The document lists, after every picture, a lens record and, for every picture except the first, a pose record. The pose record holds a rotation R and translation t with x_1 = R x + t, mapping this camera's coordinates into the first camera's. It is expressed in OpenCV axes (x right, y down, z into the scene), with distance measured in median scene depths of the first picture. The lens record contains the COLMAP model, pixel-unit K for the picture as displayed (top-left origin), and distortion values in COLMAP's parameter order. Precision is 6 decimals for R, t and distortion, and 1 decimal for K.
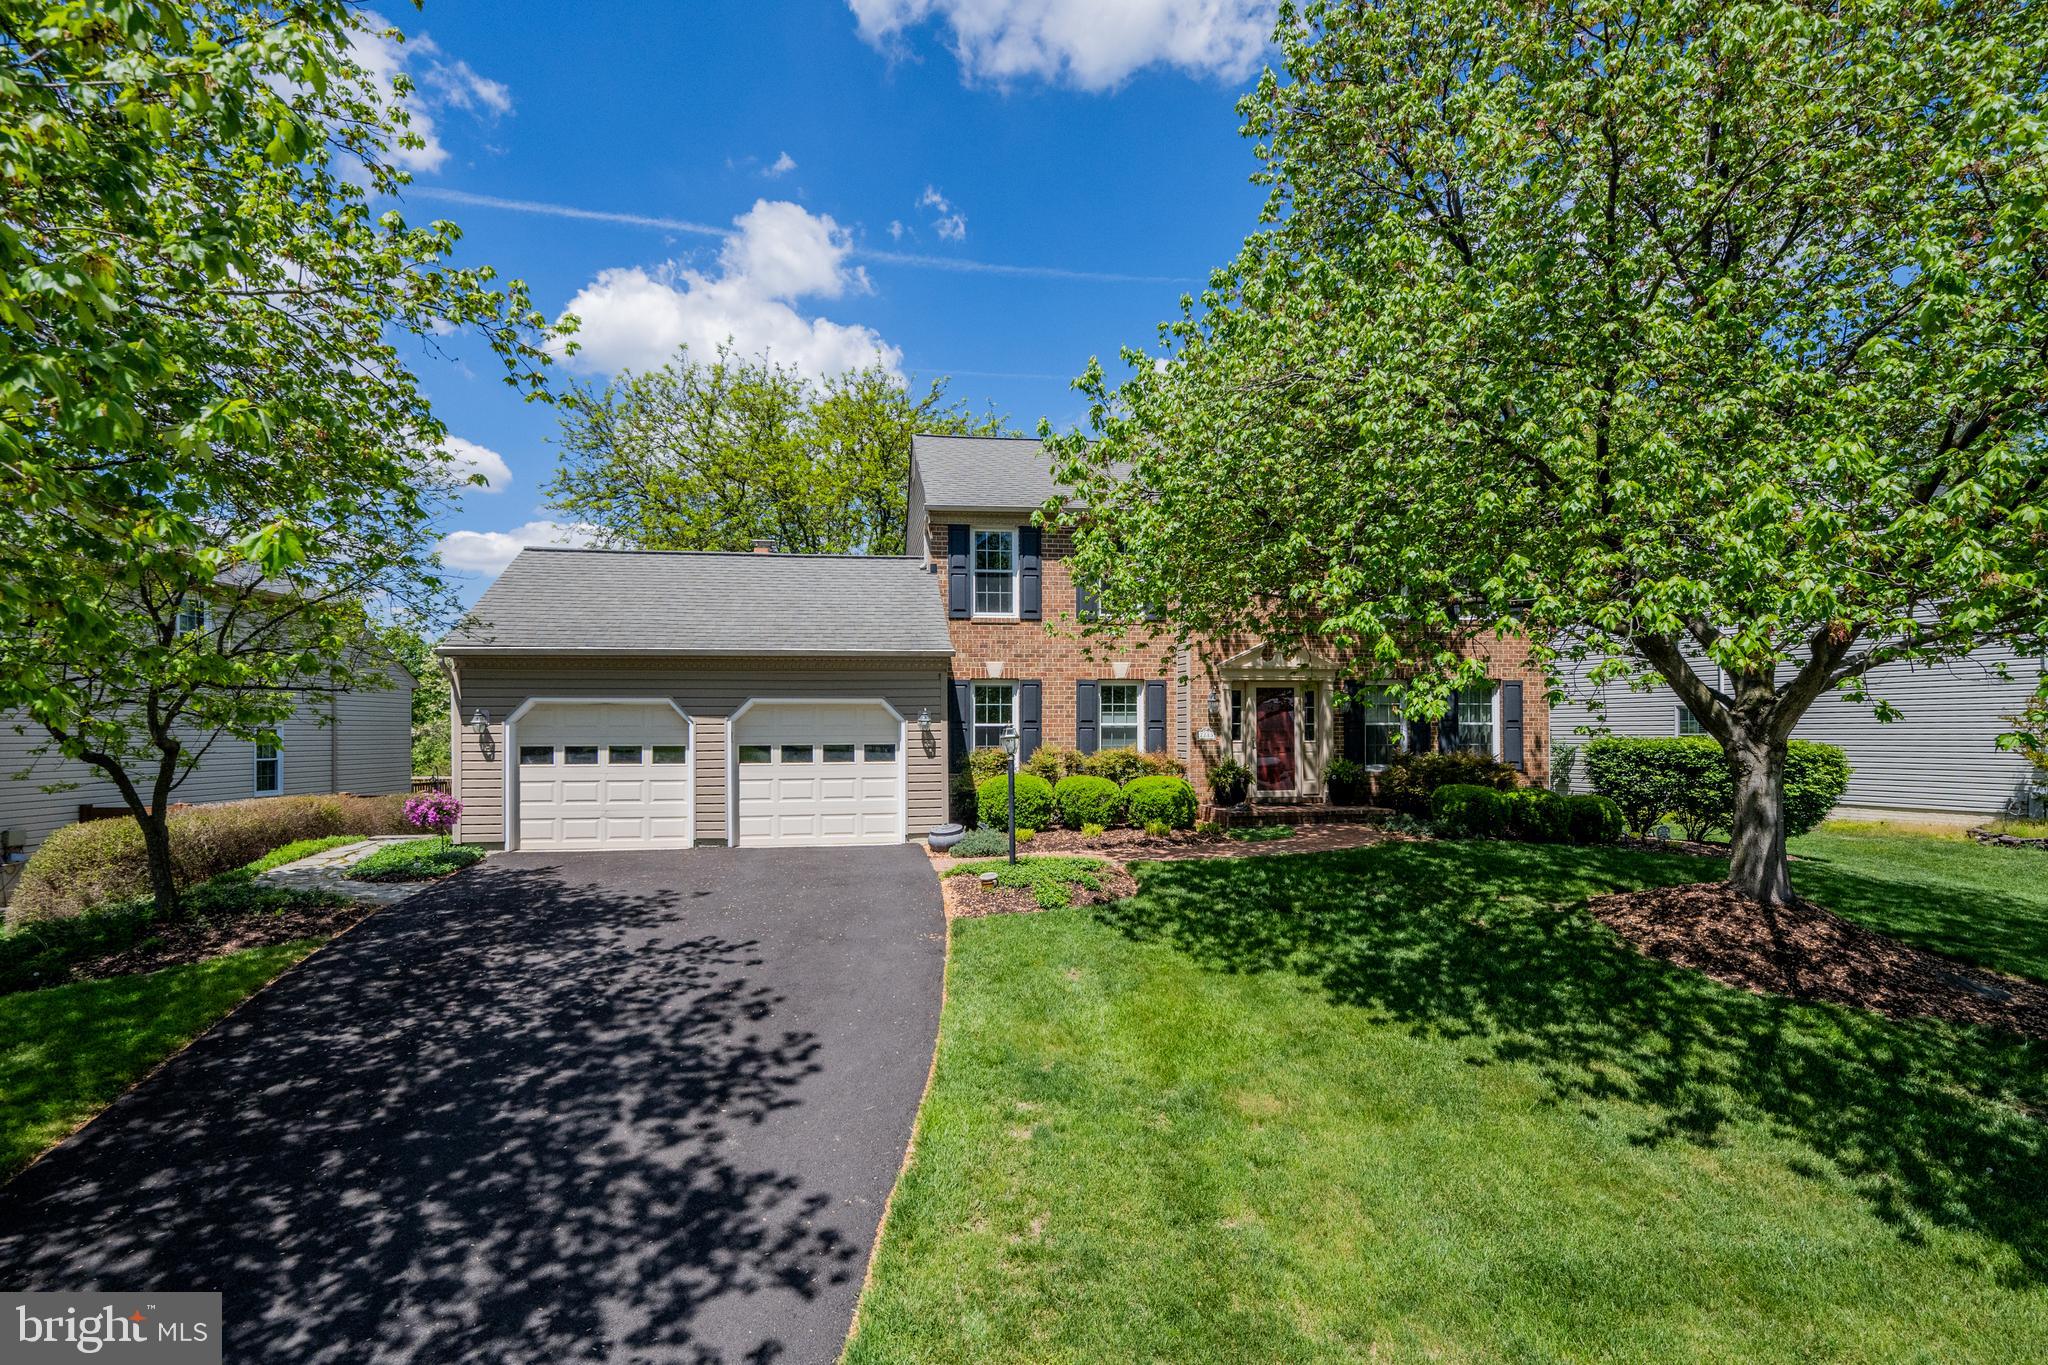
lens RADIAL K [[966.2, 0, 980.4], [0, 966.2, 676.3], [0, 0, 1]] dist [0.000524, -0.000324]
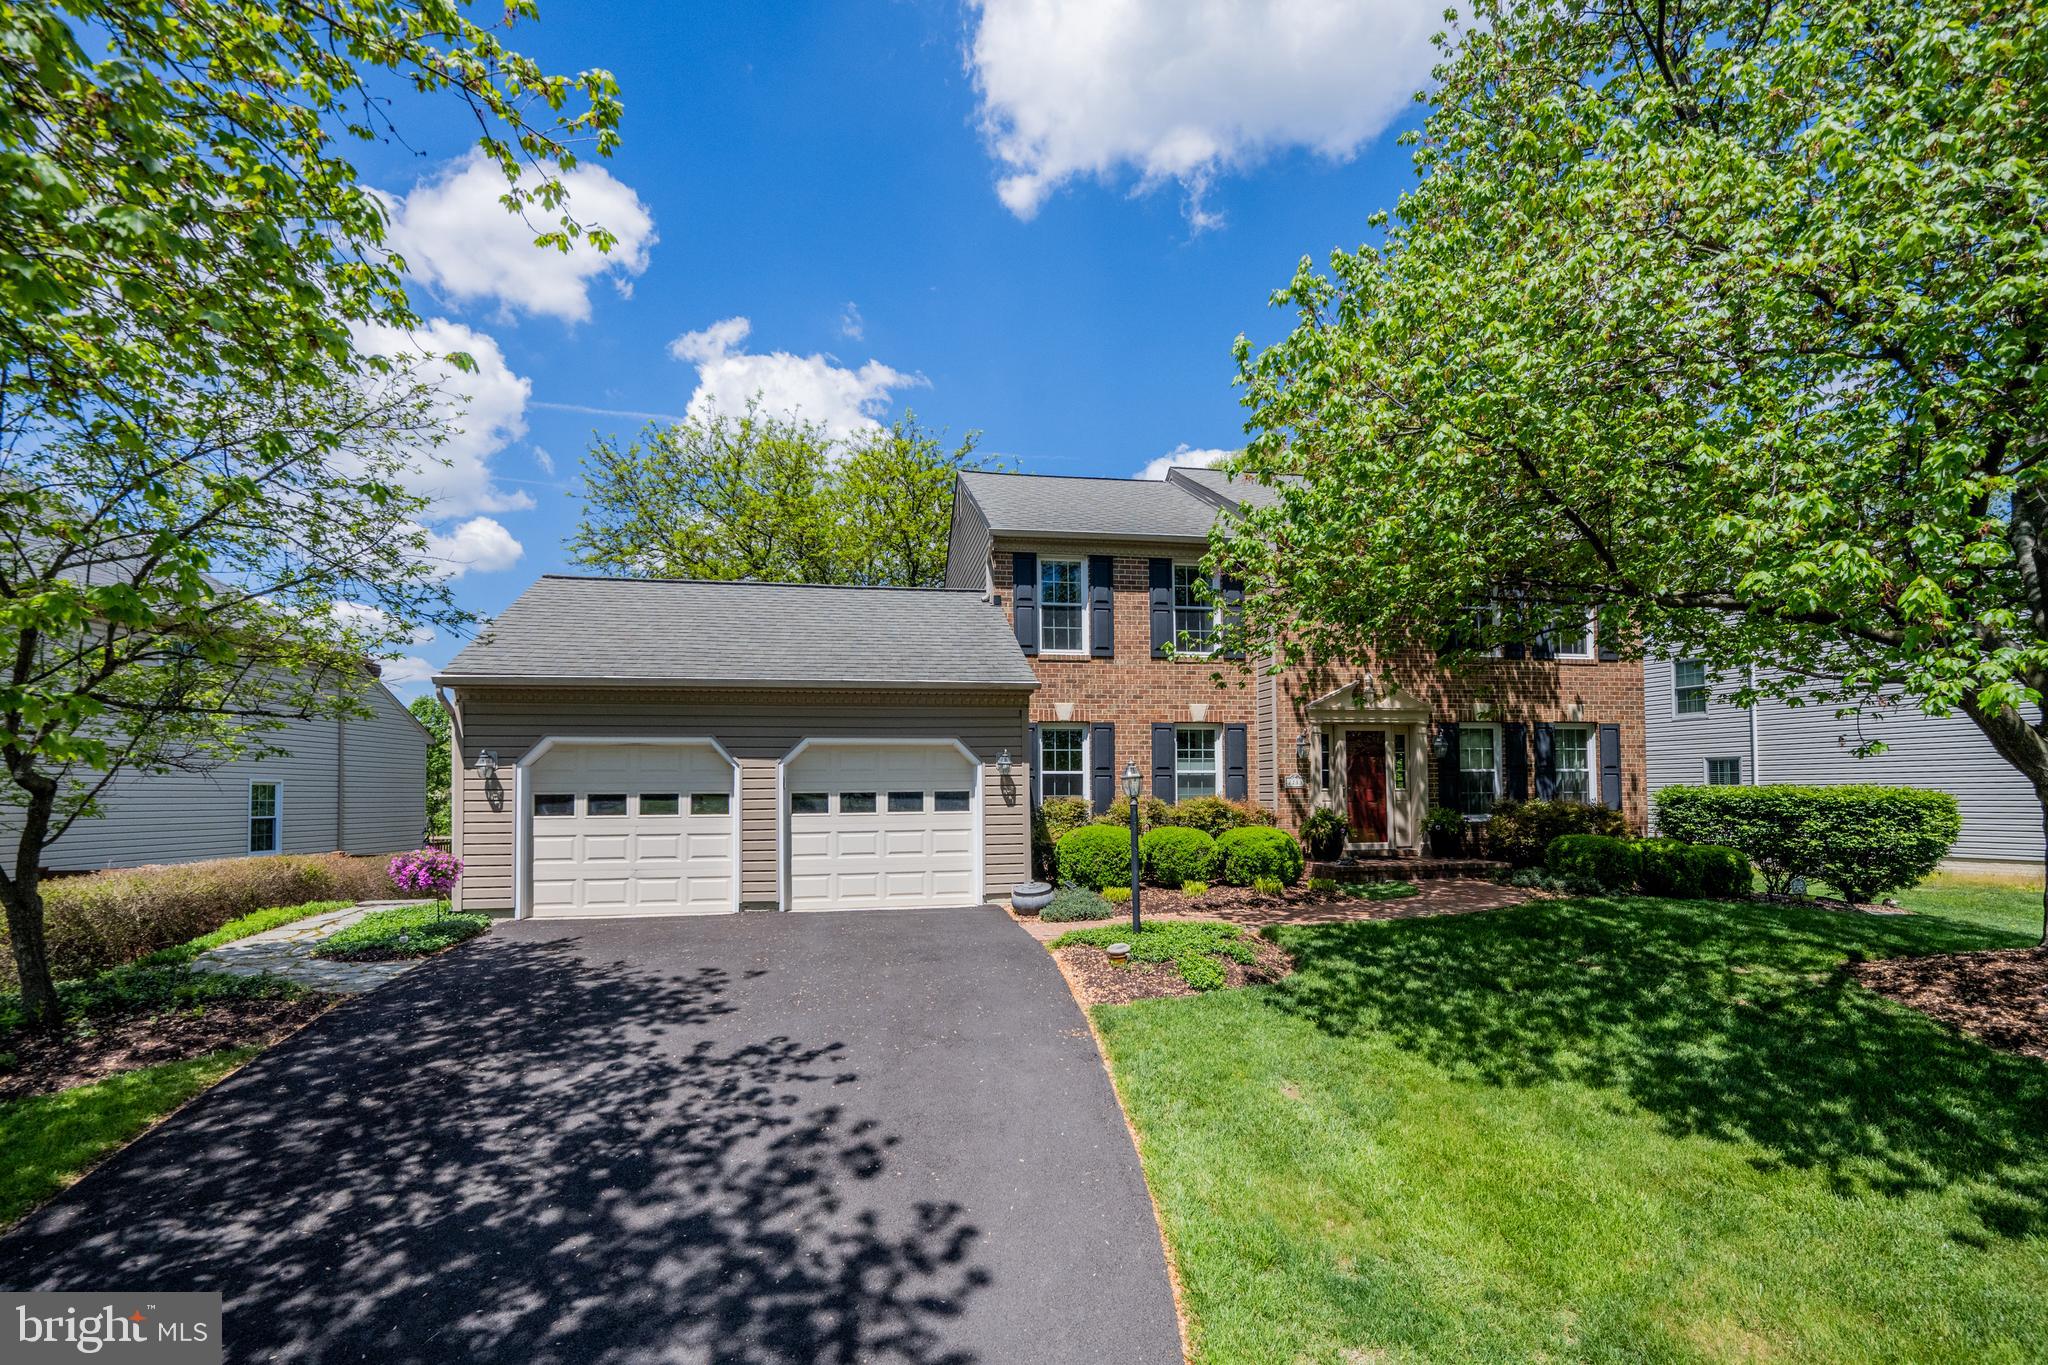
lens RADIAL K [[814.9, 0, 971.5], [0, 814.9, 725.7], [0, 0, 1]] dist [-0.002106, -0.000128]
pose [[0.999488, -0.001189, 0.031980, -0.112268], [0.002243, 0.999454, -0.032955, 0.036115], [-0.031923, 0.033010, 0.998945, 0.265149]]
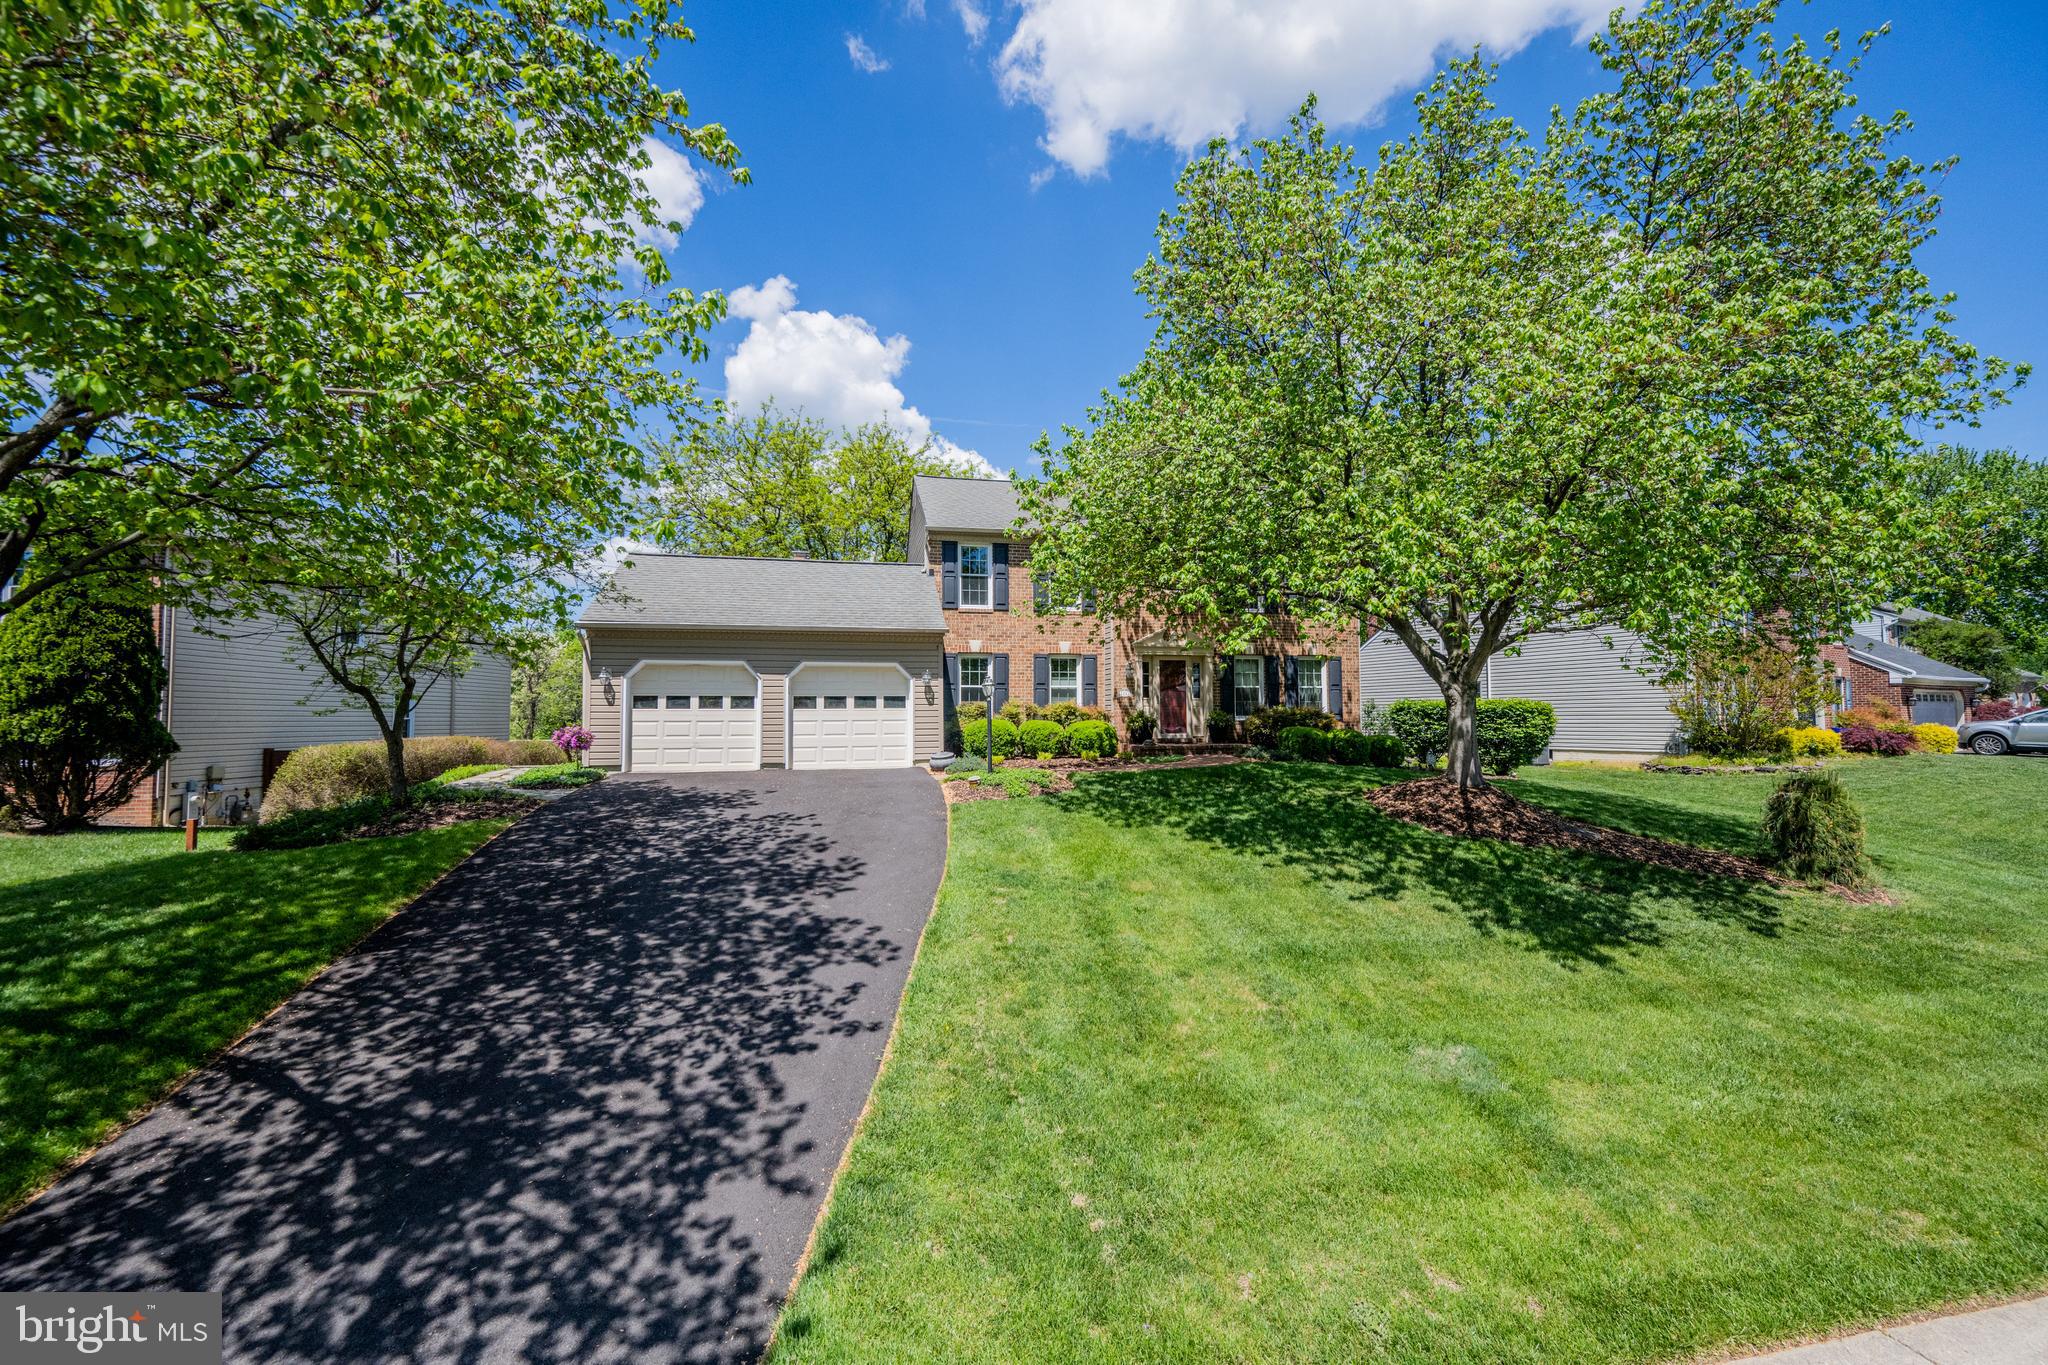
lens RADIAL K [[808.3, 0, 1016.4], [0, 808.3, 684.3], [0, 0, 1]] dist [0.001760, -0.000062]
pose [[0.997402, 0.004588, 0.071890, -0.011278], [-0.005080, 0.999965, 0.006663, 0.045644], [-0.071856, -0.007011, 0.997390, -0.193355]]
